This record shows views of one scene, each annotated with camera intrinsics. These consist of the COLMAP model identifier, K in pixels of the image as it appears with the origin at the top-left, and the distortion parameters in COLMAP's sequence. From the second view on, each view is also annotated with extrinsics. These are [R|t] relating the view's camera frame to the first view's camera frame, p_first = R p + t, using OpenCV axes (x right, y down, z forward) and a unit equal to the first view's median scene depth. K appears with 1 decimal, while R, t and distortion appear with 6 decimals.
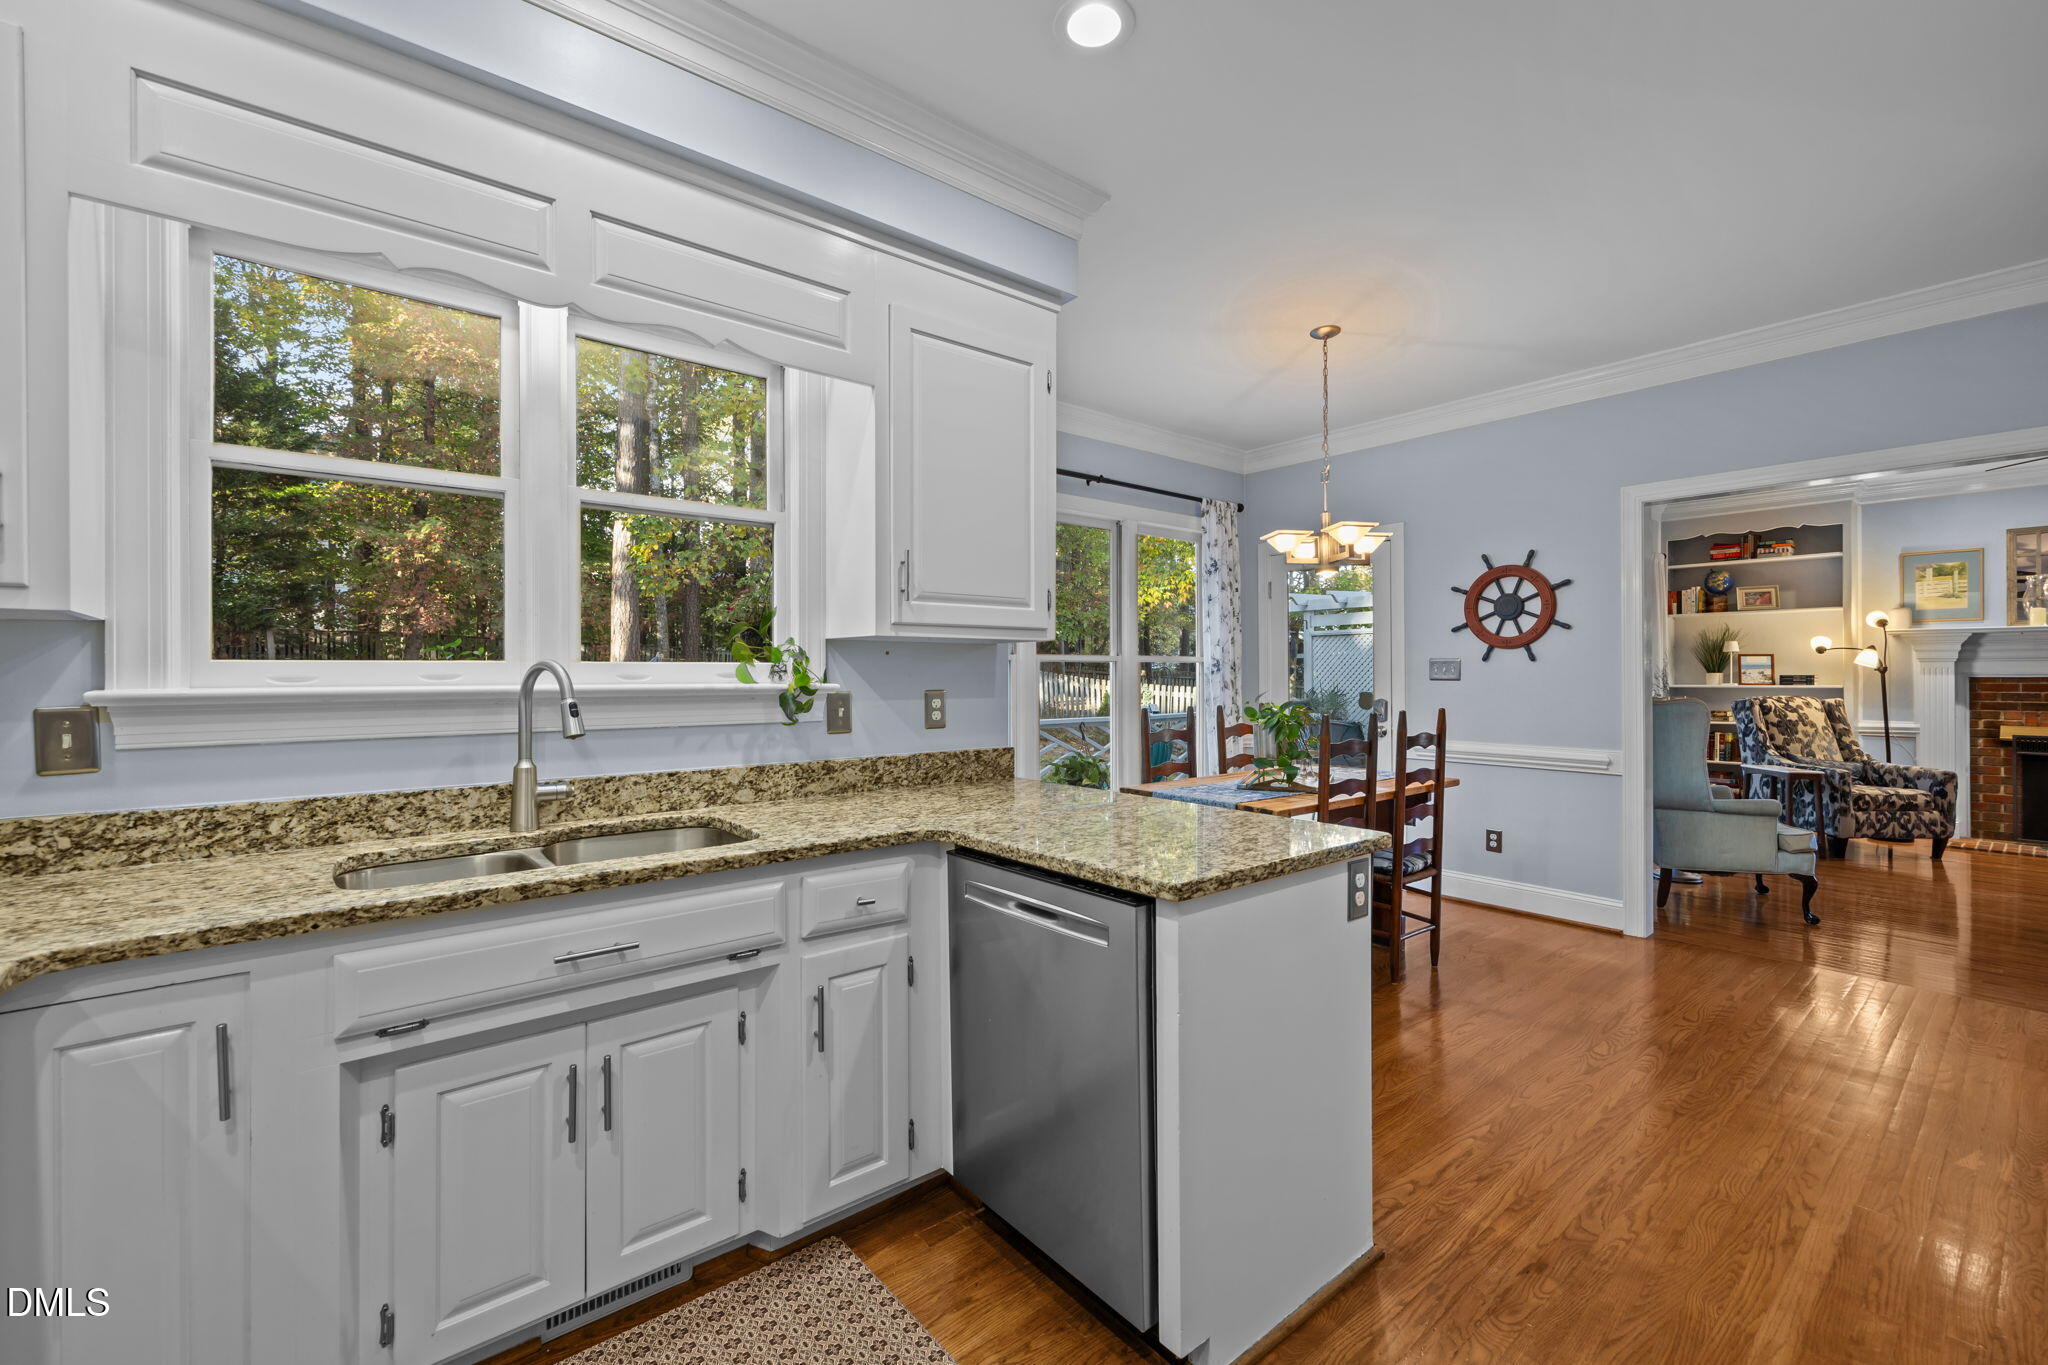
lens RADIAL K [[852.4, 0, 1037.2], [0, 852.4, 671.9], [0, 0, 1]] dist [0.008781, -0.000302]
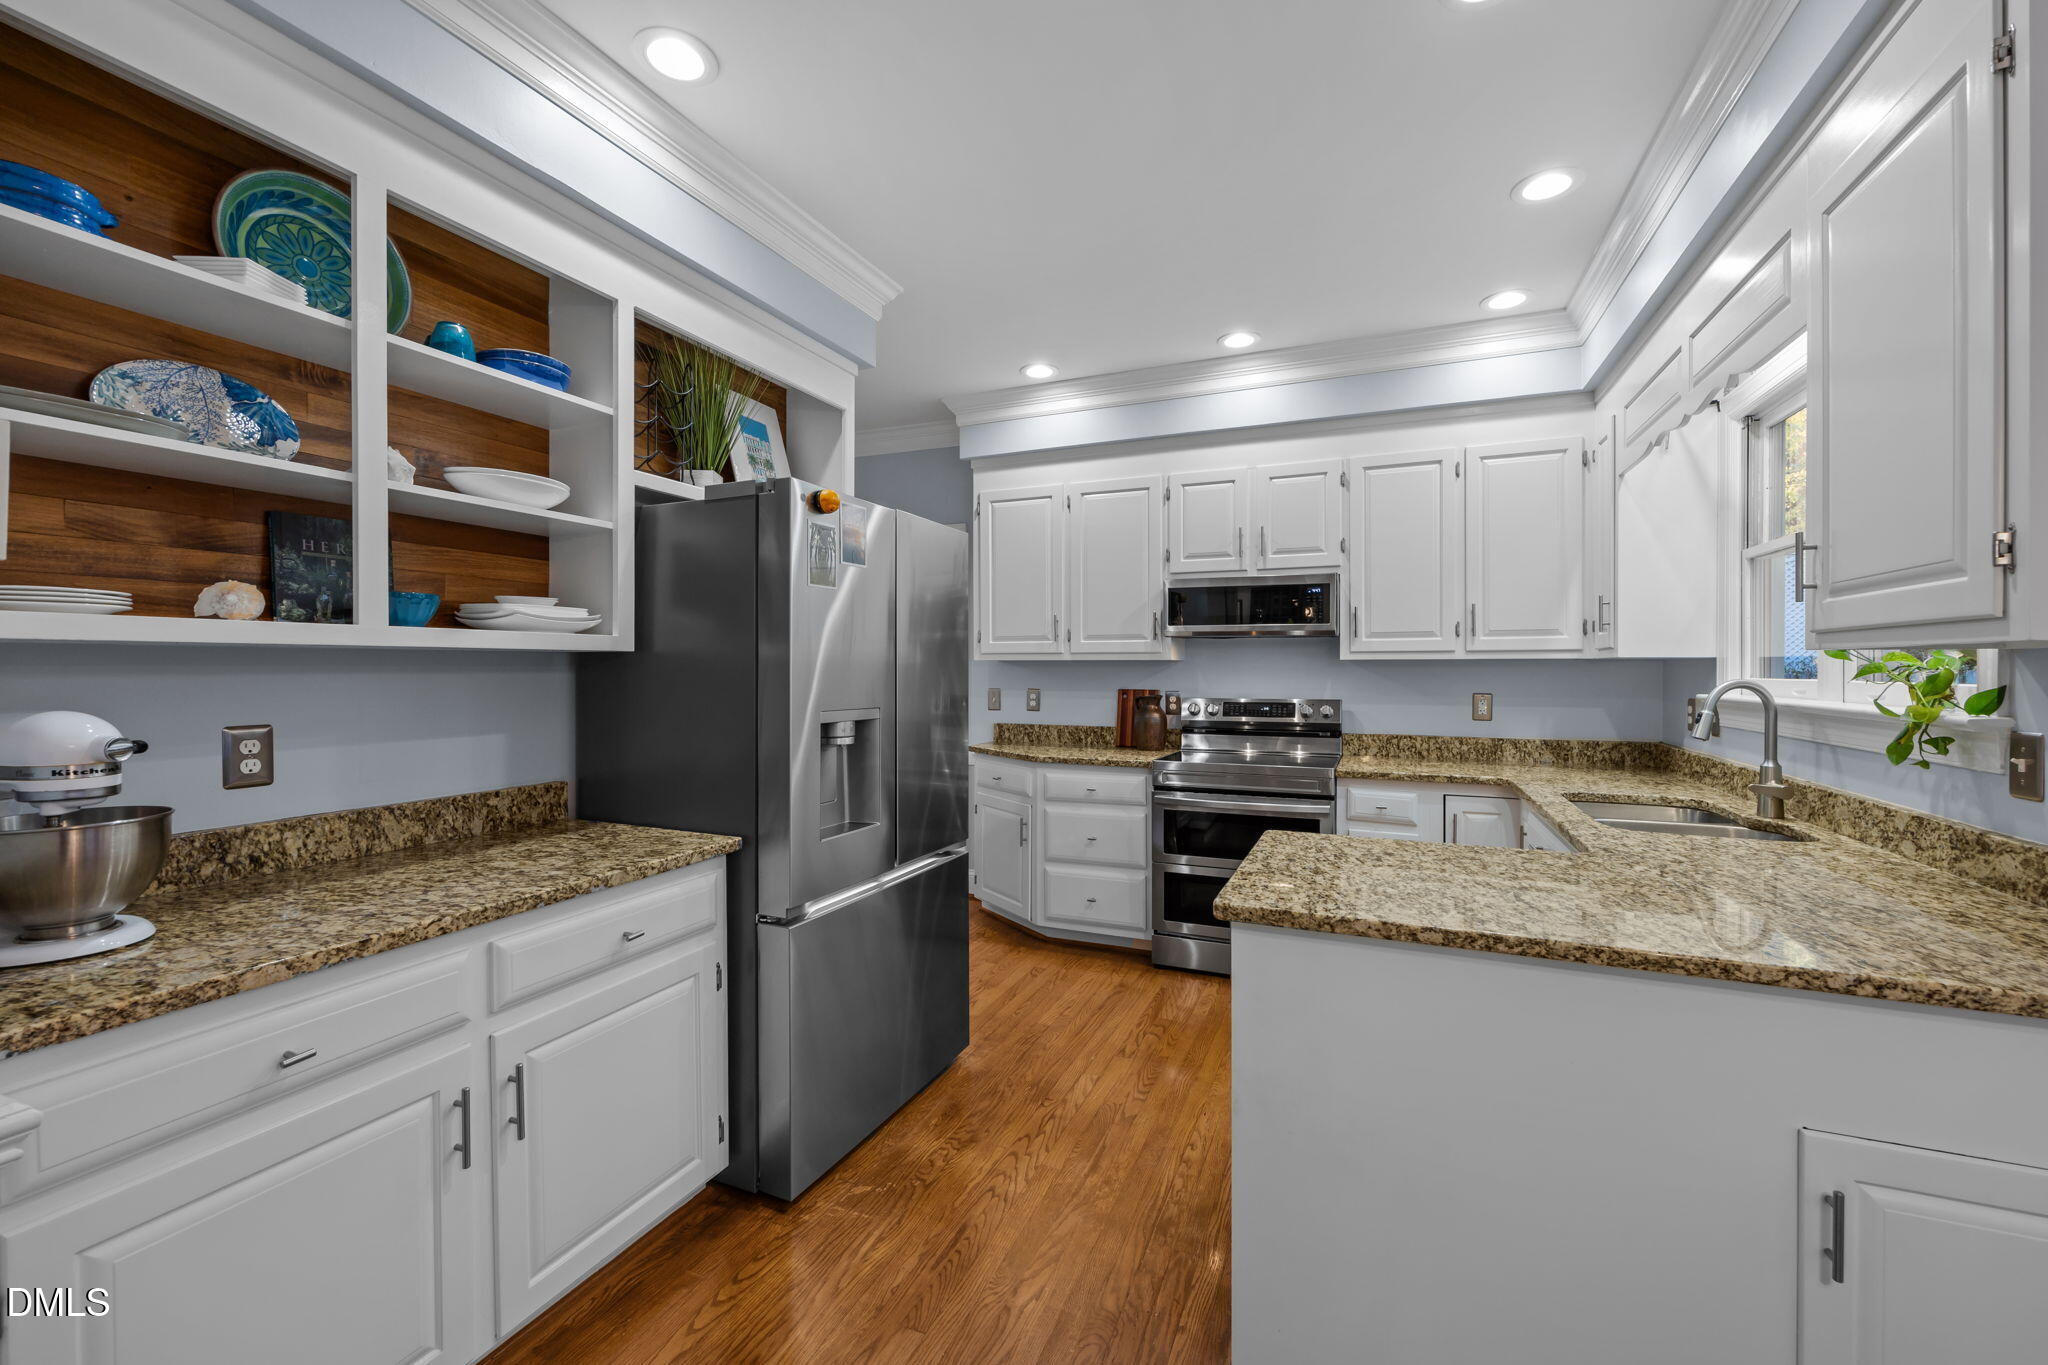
lens RADIAL K [[822.1, 0, 1030.5], [0, 822.1, 672.5], [0, 0, 1]] dist [-0.001759, -0.000002]
pose [[-0.888084, 0.003300, -0.459669, 0.693689], [0.000528, 0.999981, 0.006160, -0.024326], [0.459681, 0.005228, -0.888069, 1.207565]]
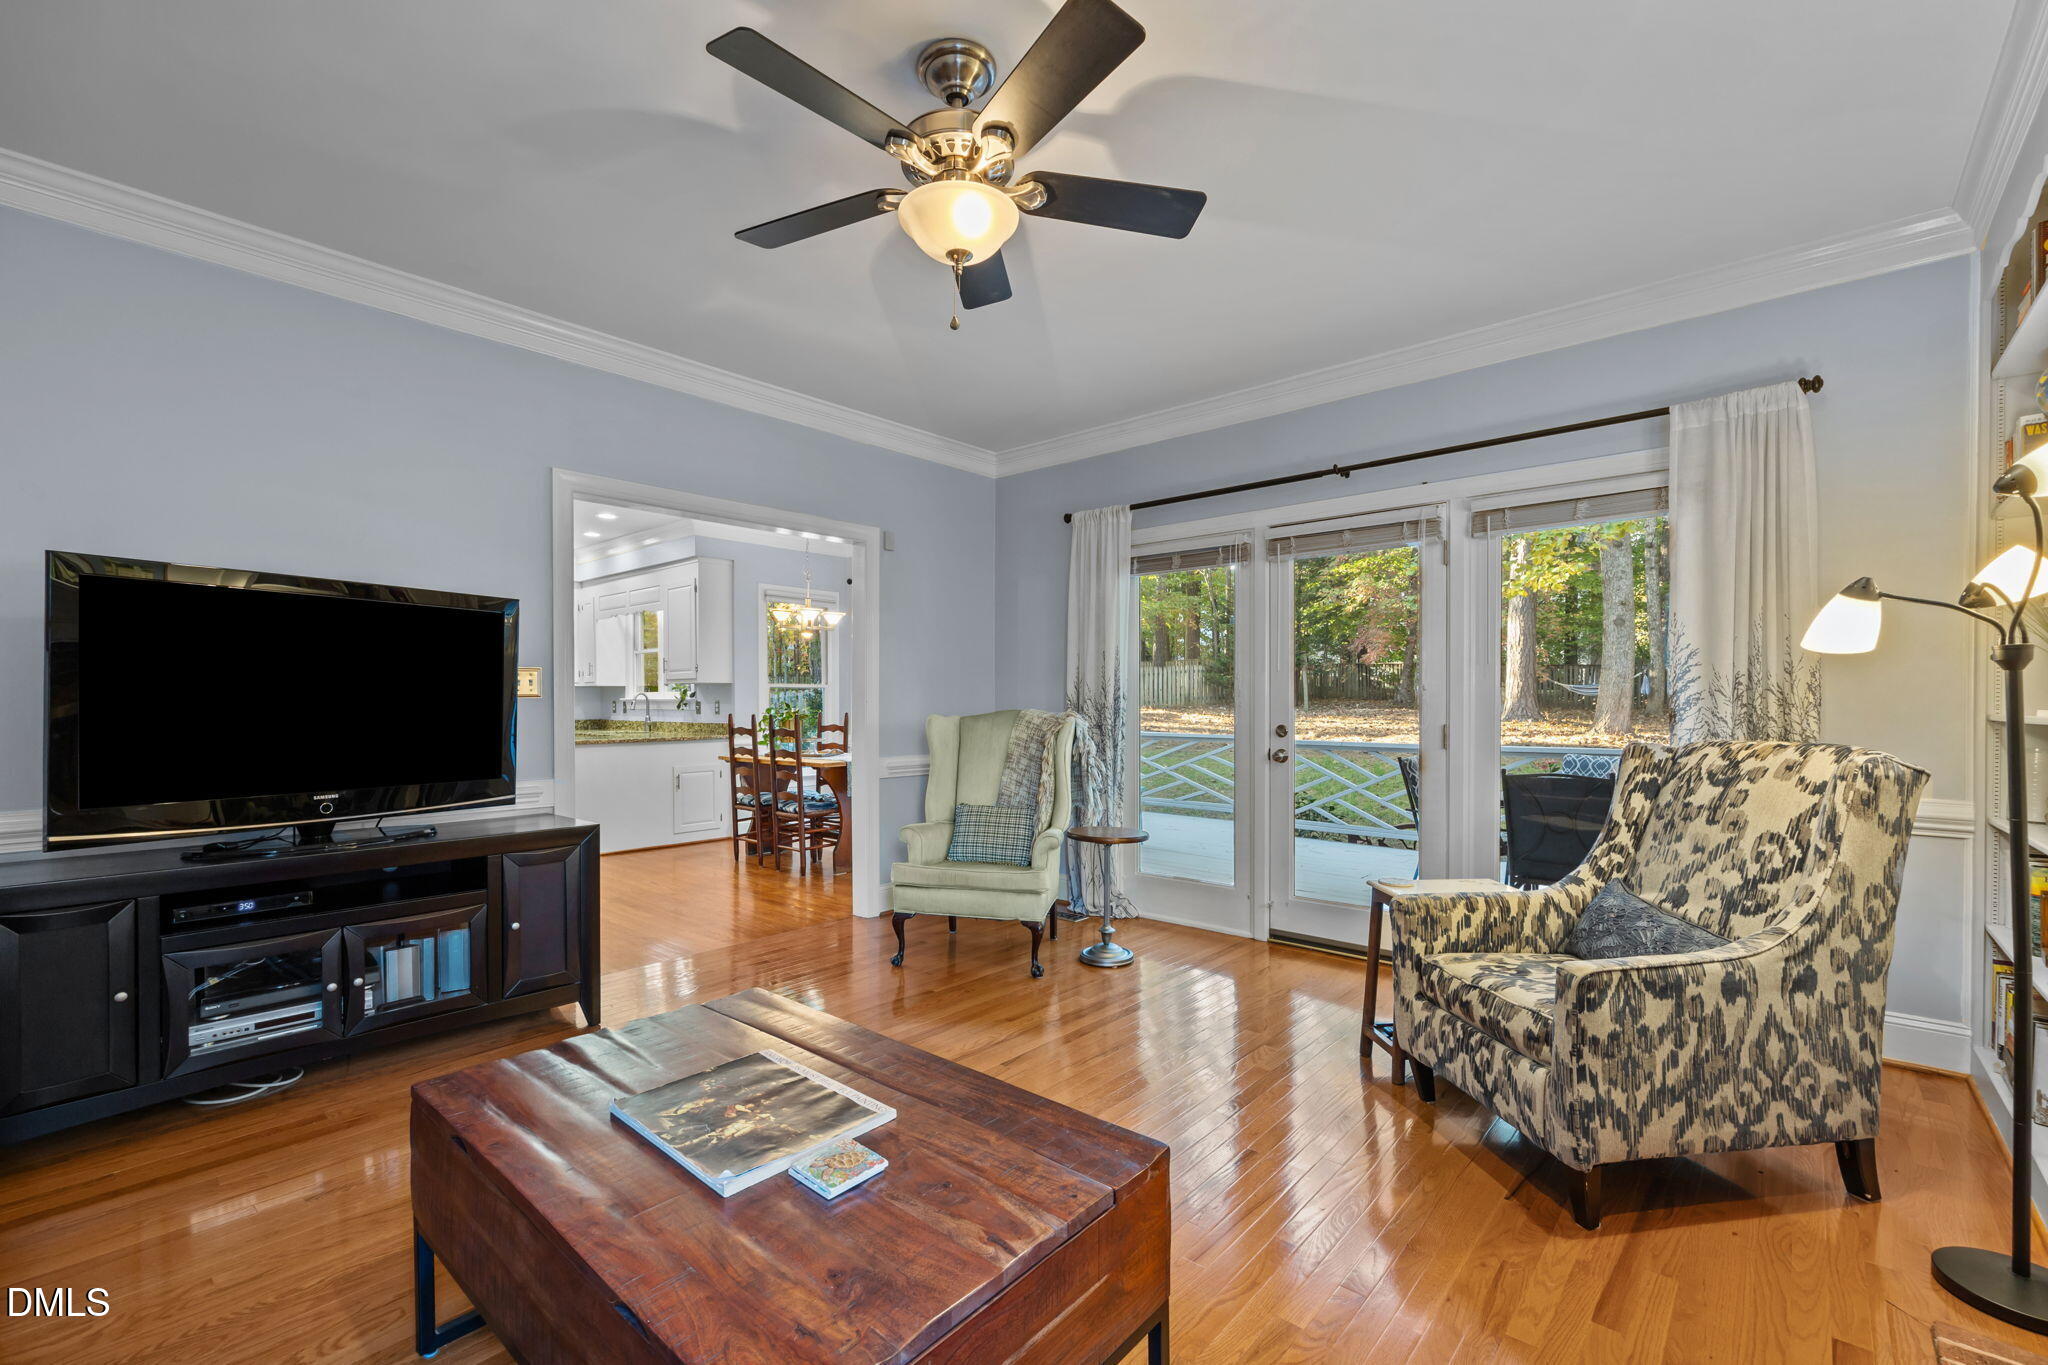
lens RADIAL K [[880.8, 0, 1023.5], [0, 880.8, 709.4], [0, 0, 1]] dist [0.002012, 0.000409]
pose [[0.151103, 0.010101, -0.988466, 3.144690], [0.003036, 0.999938, 0.010682, 0.025271], [0.988513, -0.004615, 0.151063, 1.700142]]
